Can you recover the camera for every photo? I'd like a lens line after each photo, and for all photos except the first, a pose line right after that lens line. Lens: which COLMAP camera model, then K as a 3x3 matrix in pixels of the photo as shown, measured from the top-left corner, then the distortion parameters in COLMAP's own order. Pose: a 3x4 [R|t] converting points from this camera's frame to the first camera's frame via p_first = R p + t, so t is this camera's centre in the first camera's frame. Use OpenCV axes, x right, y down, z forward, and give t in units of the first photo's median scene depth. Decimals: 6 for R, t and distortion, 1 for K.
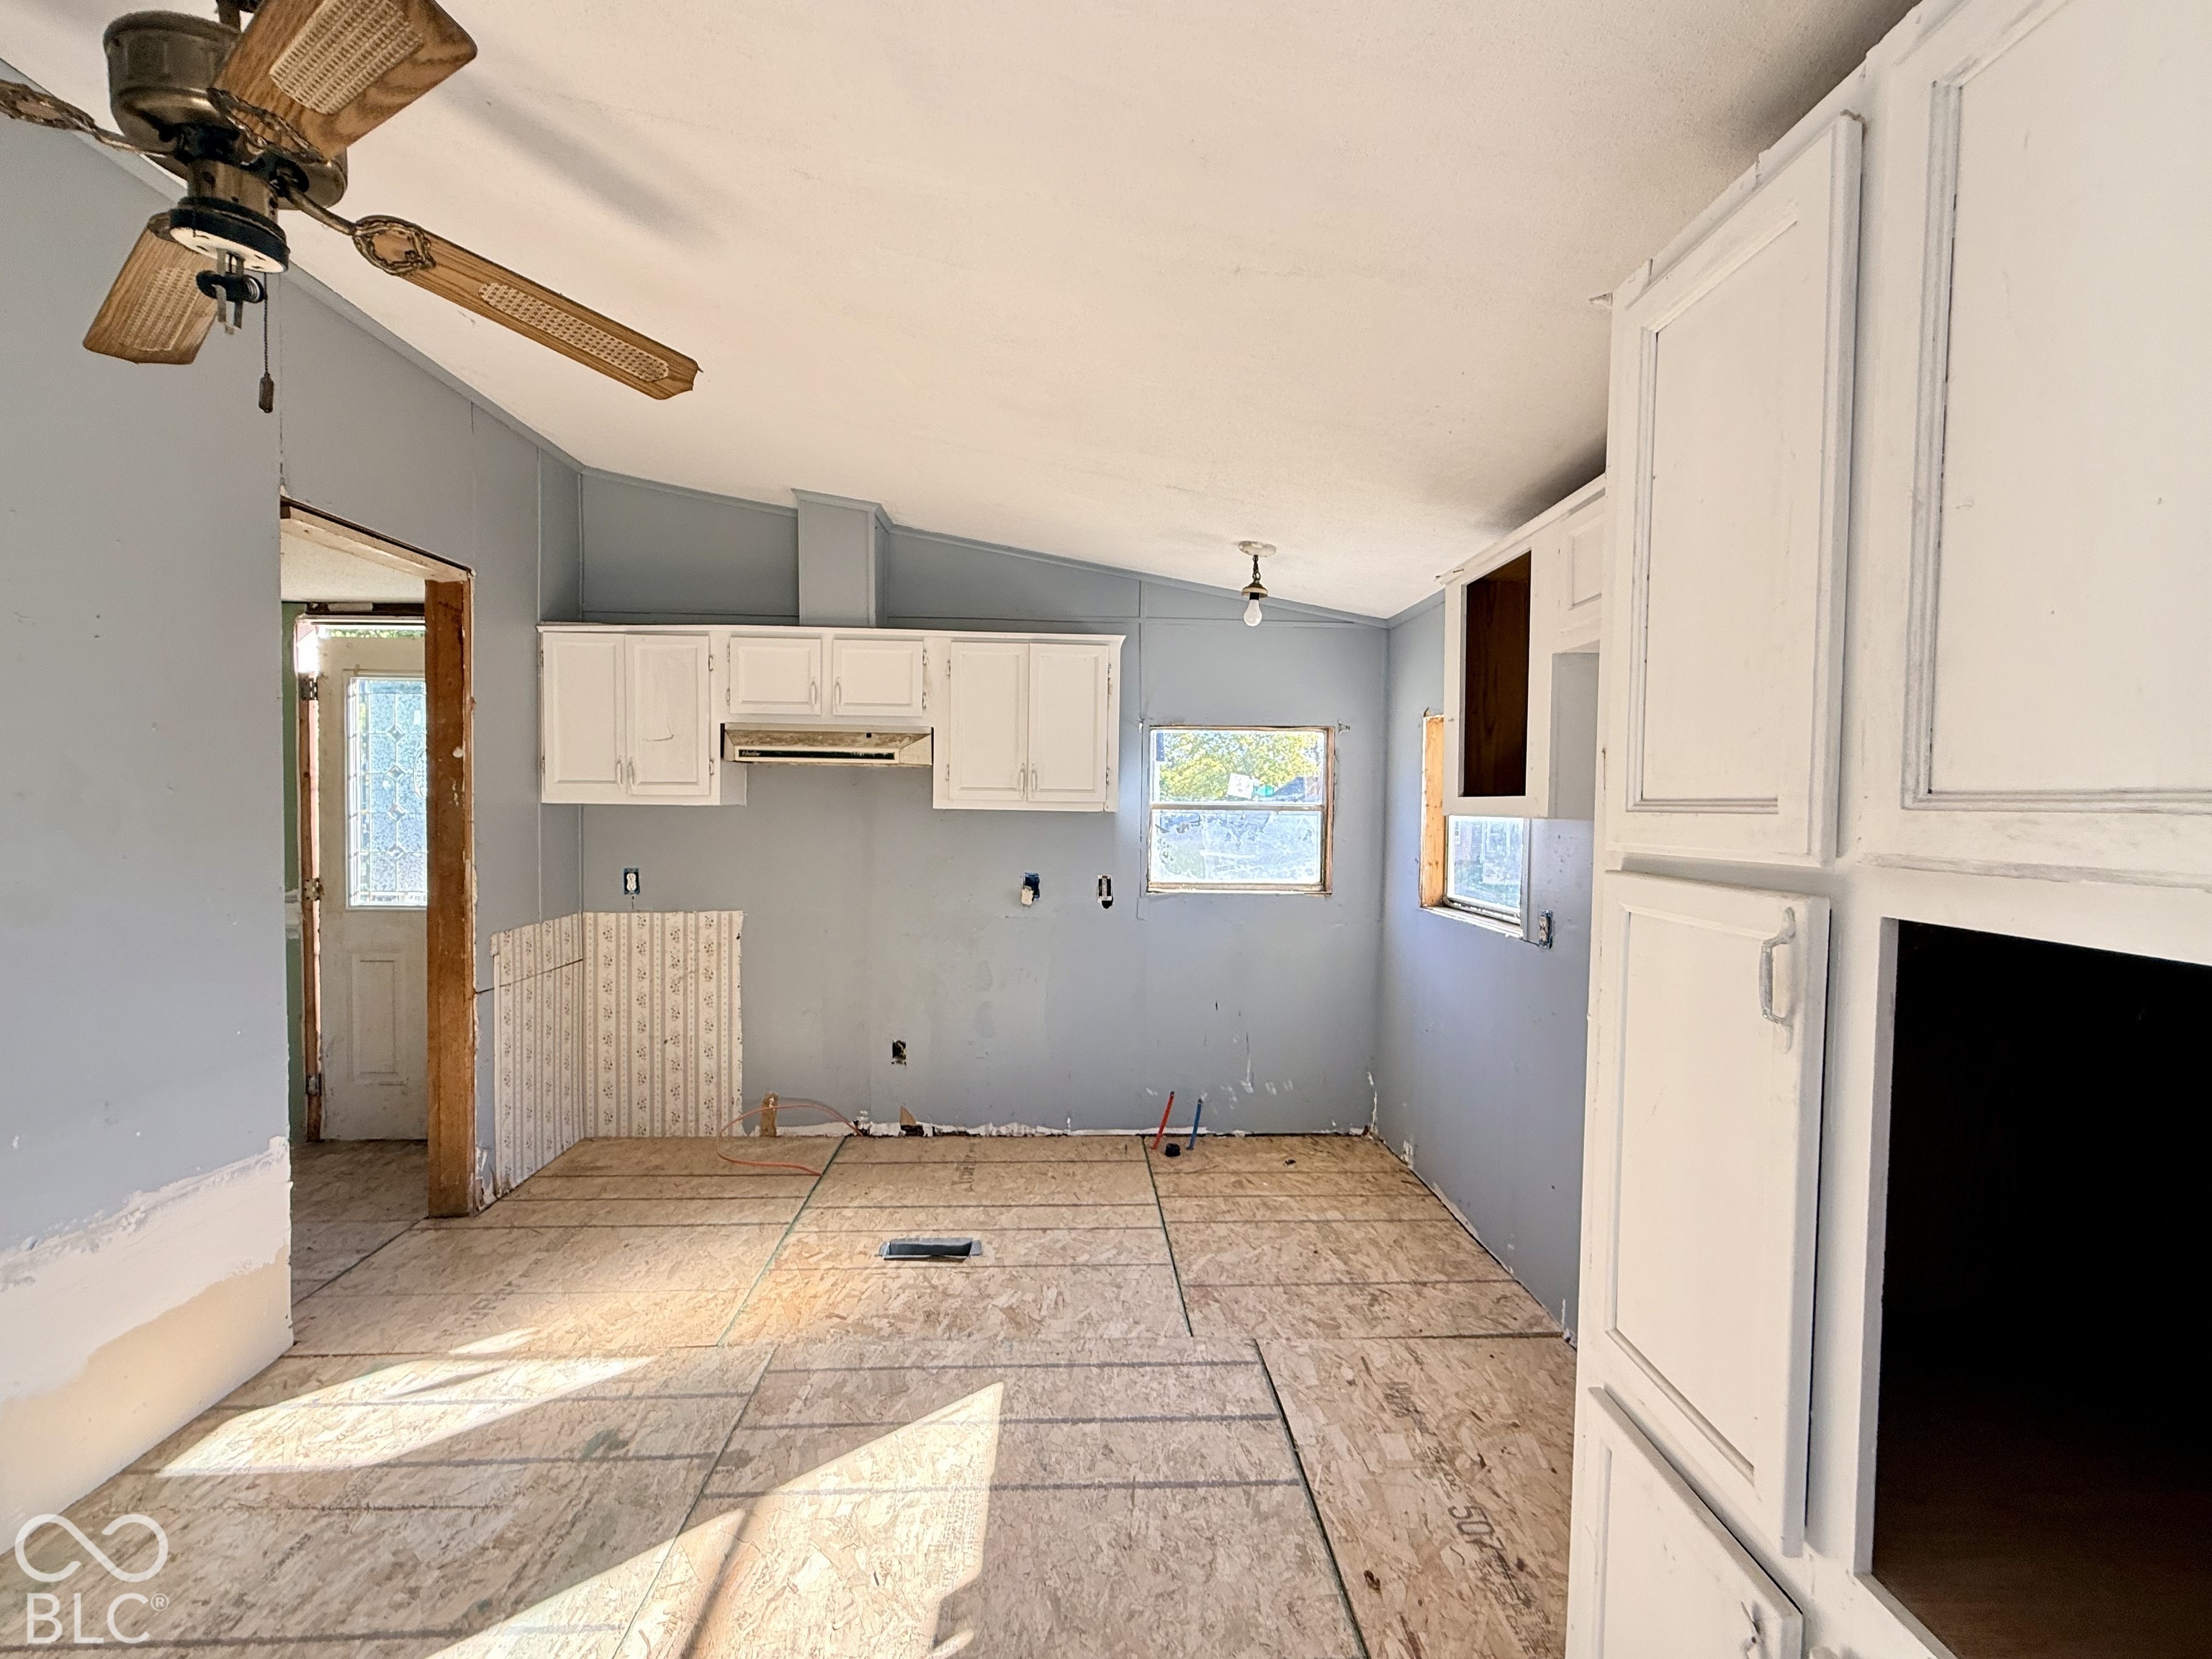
lens RADIAL K [[959.6, 0, 1109.7], [0, 959.6, 830.1], [0, 0, 1]] dist [0.001097, 0.000266]
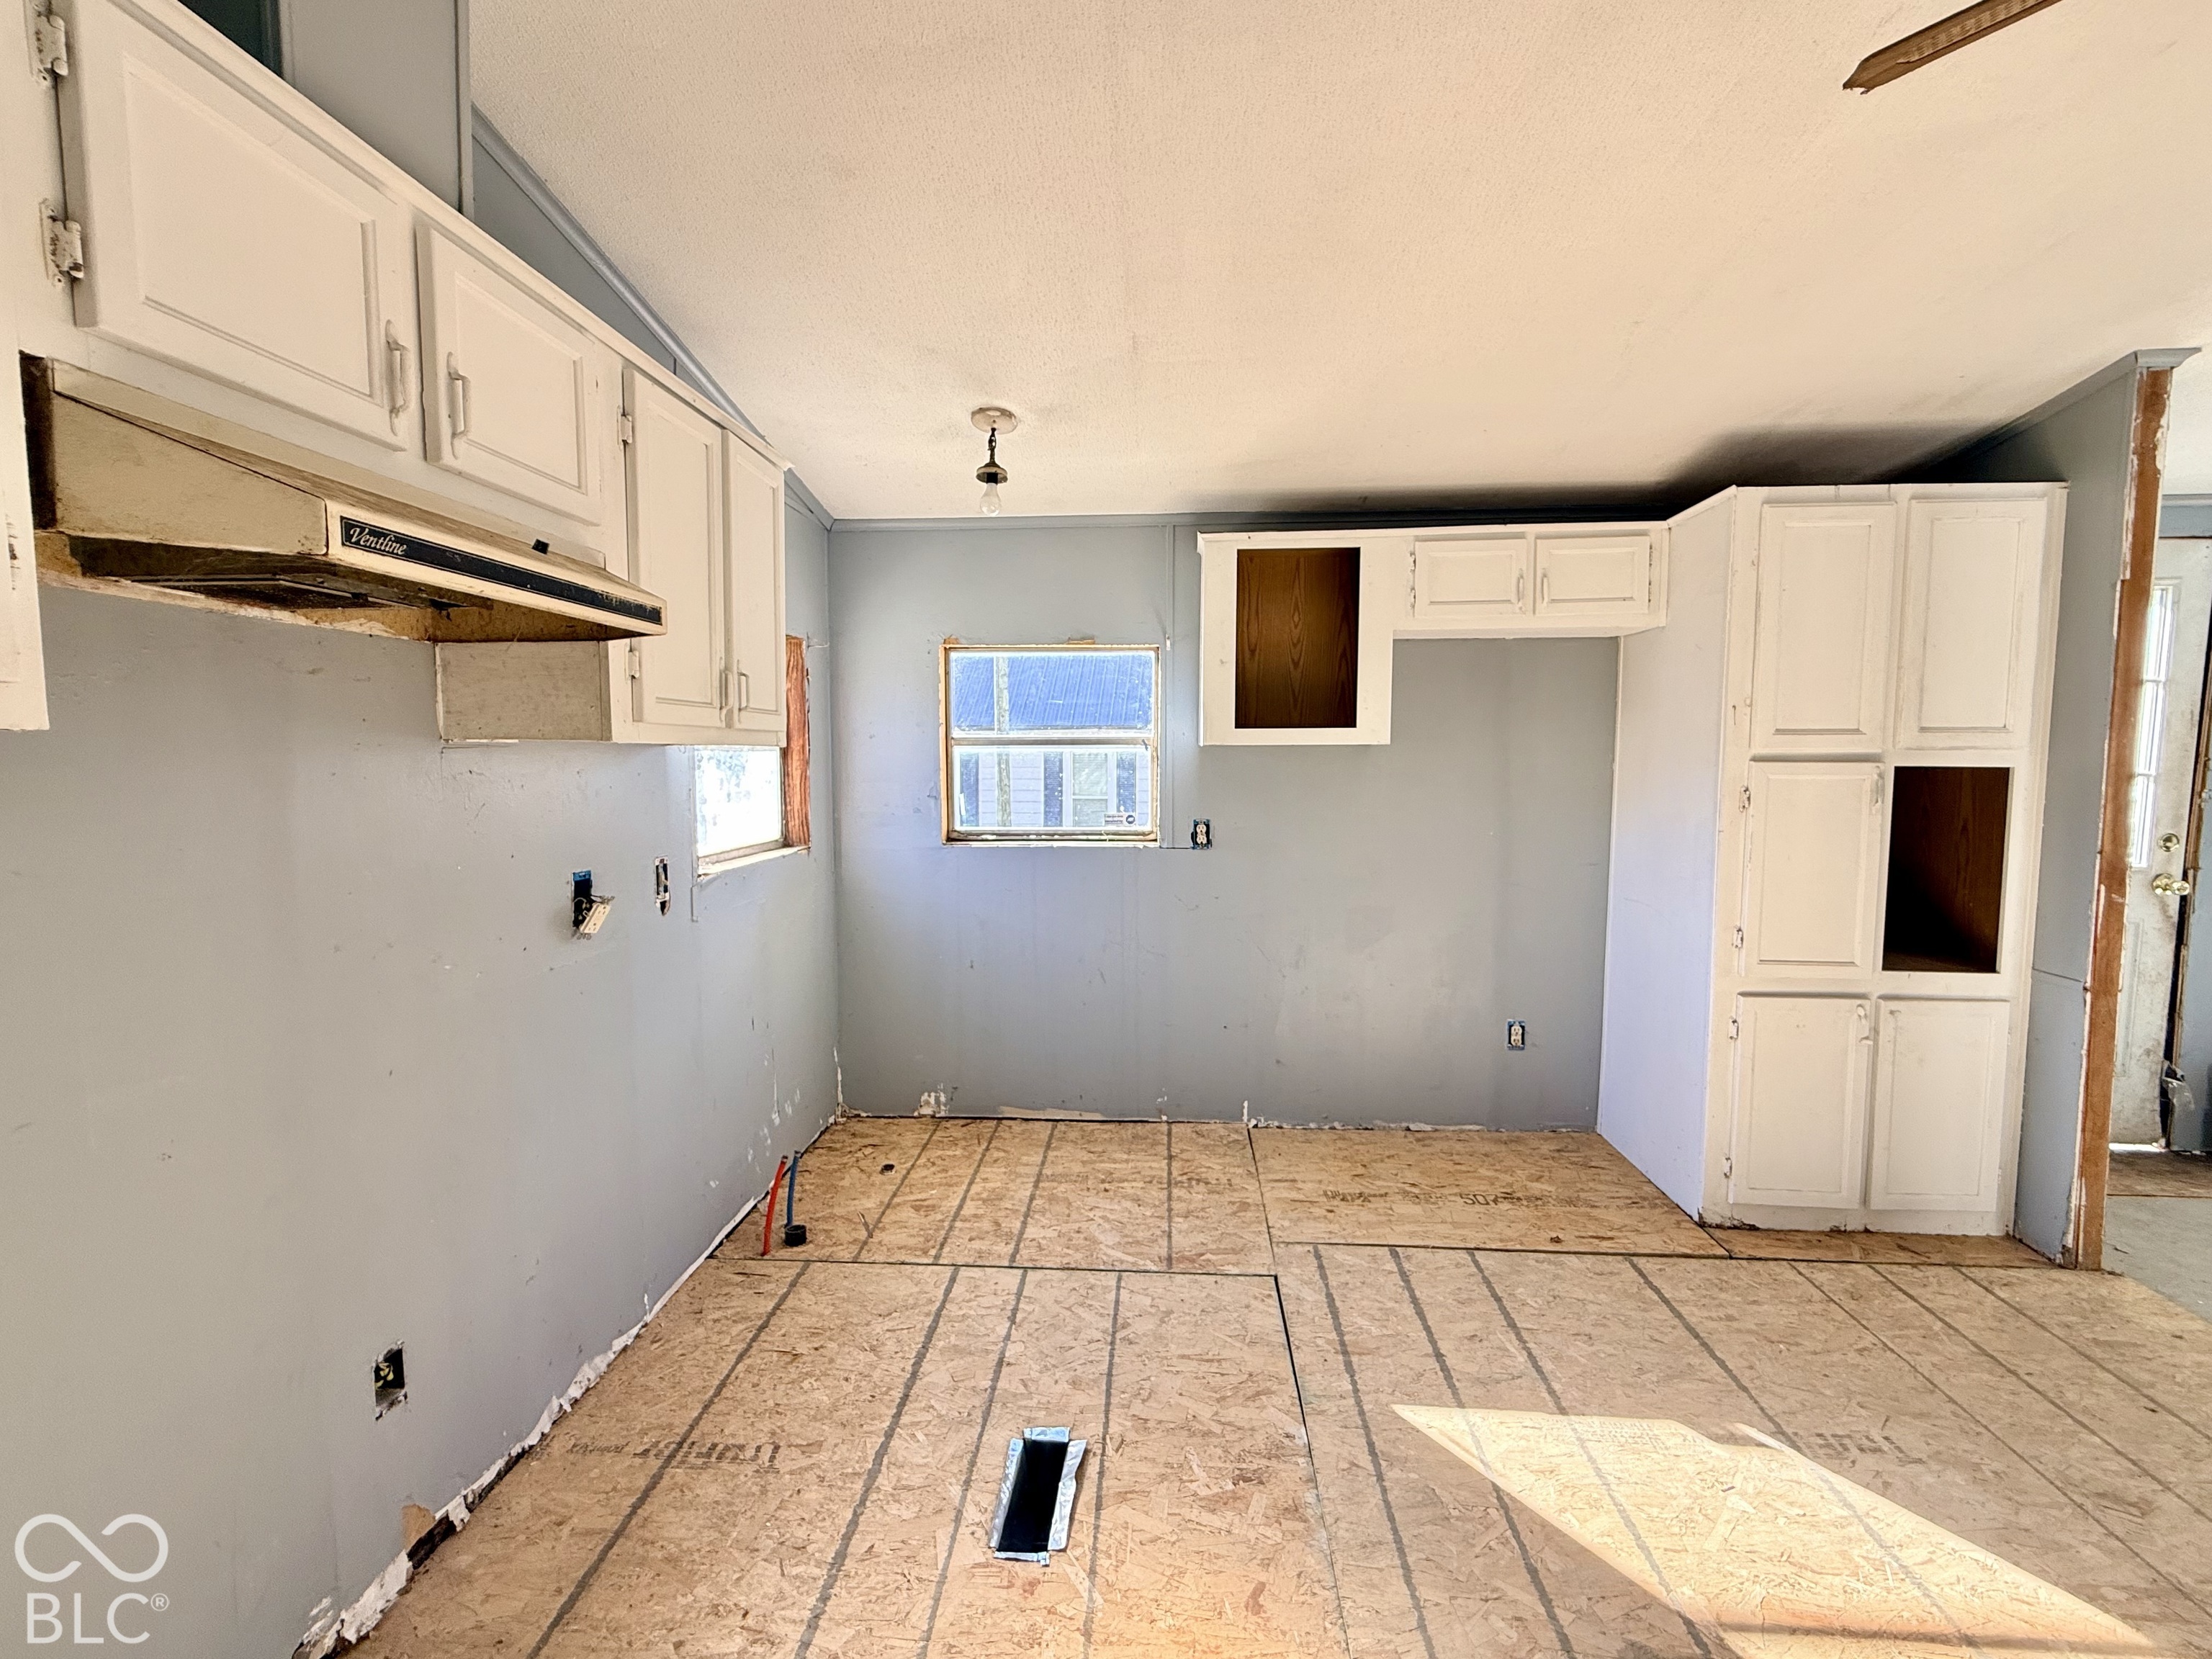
lens RADIAL K [[959.6, 0, 1106.2], [0, 959.6, 824.4], [0, 0, 1]] dist [0.001097, 0.000266]
pose [[0.106360, -0.087027, 0.990512, -0.698478], [0.030555, 0.995978, 0.084226, -0.017536], [-0.993858, 0.021307, 0.108591, 0.846593]]
